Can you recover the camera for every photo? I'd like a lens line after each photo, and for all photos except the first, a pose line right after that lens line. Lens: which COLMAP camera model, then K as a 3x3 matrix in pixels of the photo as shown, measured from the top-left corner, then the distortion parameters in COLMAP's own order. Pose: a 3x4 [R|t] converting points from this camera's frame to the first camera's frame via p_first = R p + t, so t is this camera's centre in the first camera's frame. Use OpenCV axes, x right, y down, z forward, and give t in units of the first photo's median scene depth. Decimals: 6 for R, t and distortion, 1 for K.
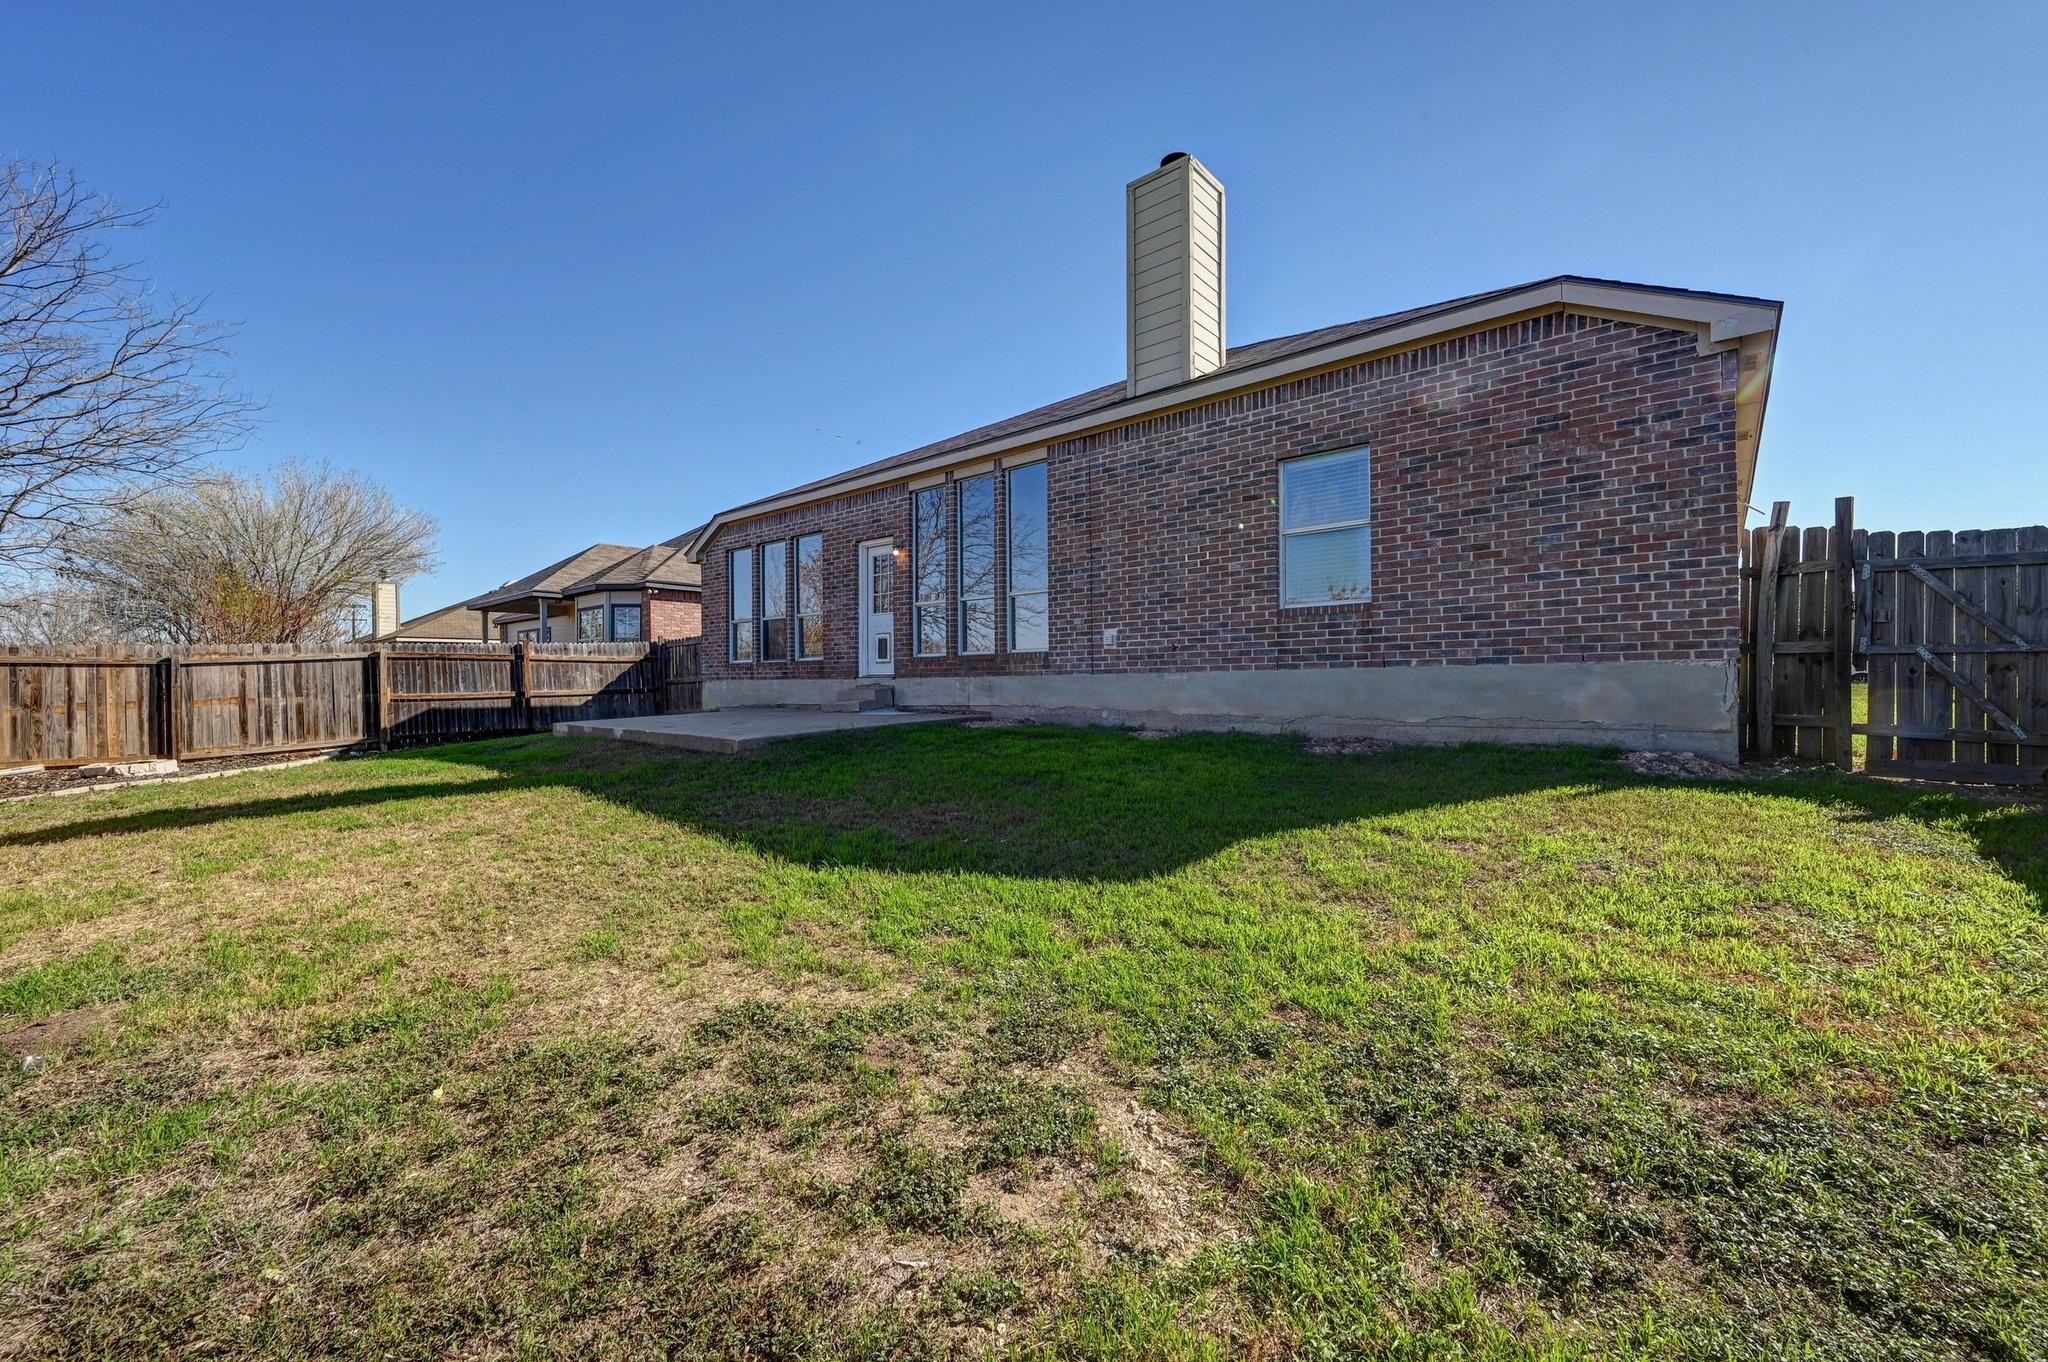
lens RADIAL K [[811.8, 0, 1027.9], [0, 811.8, 686.6], [0, 0, 1]] dist [0.000710, 0.000799]
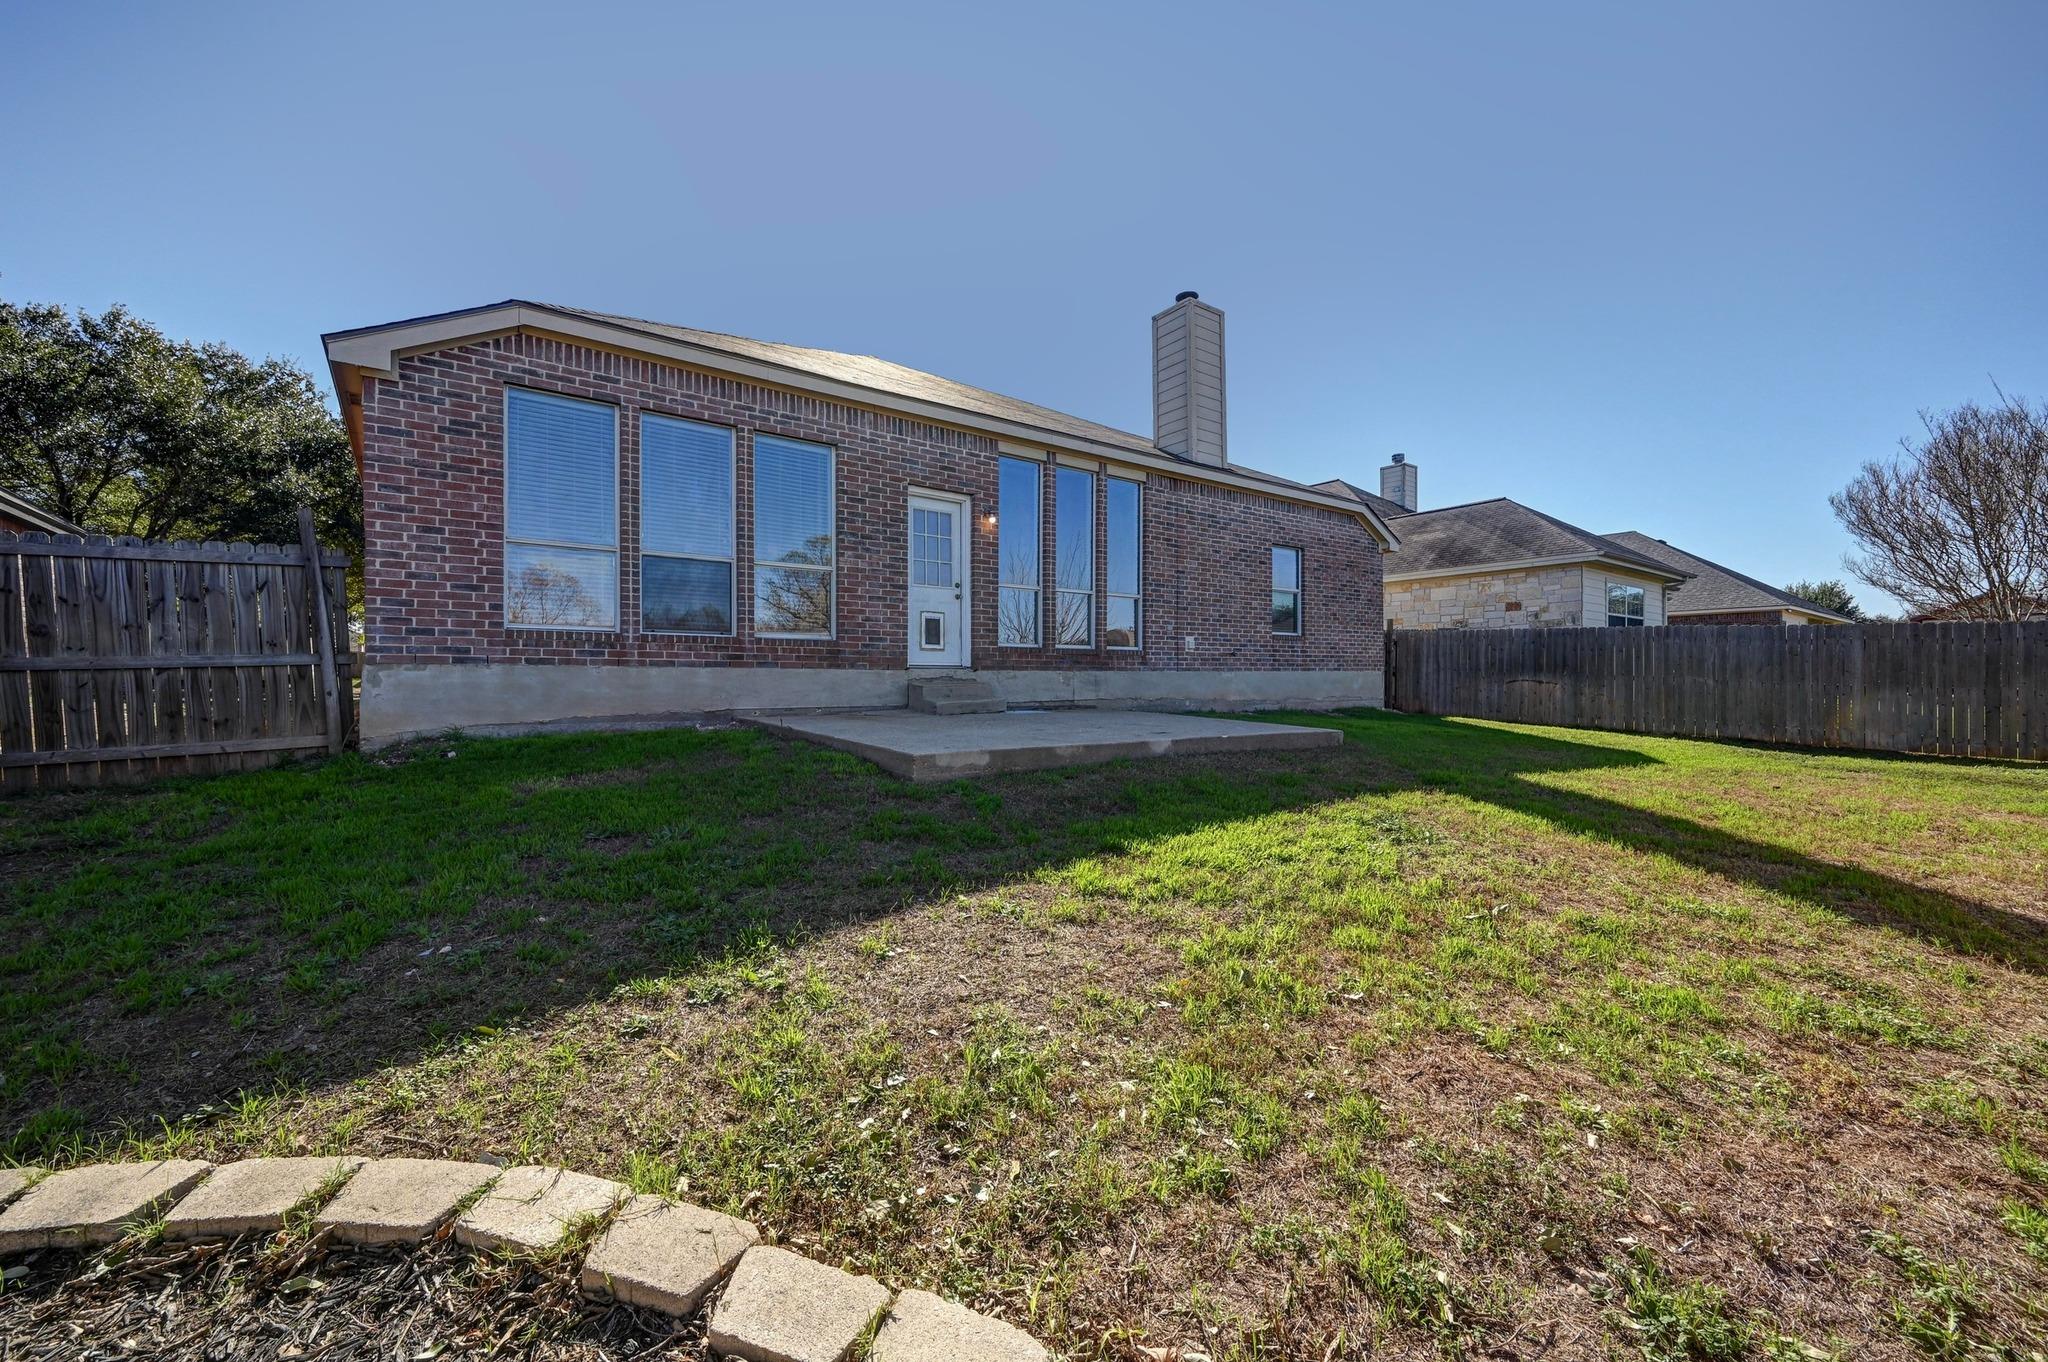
lens RADIAL K [[811.8, 0, 1020.1], [0, 811.8, 684.0], [0, 0, 1]] dist [0.000710, 0.000799]
pose [[0.207701, 0.003713, 0.978185, -1.074522], [0.003593, 0.999983, -0.004558, 0.008159], [-0.978186, 0.004461, 0.207684, 0.885460]]
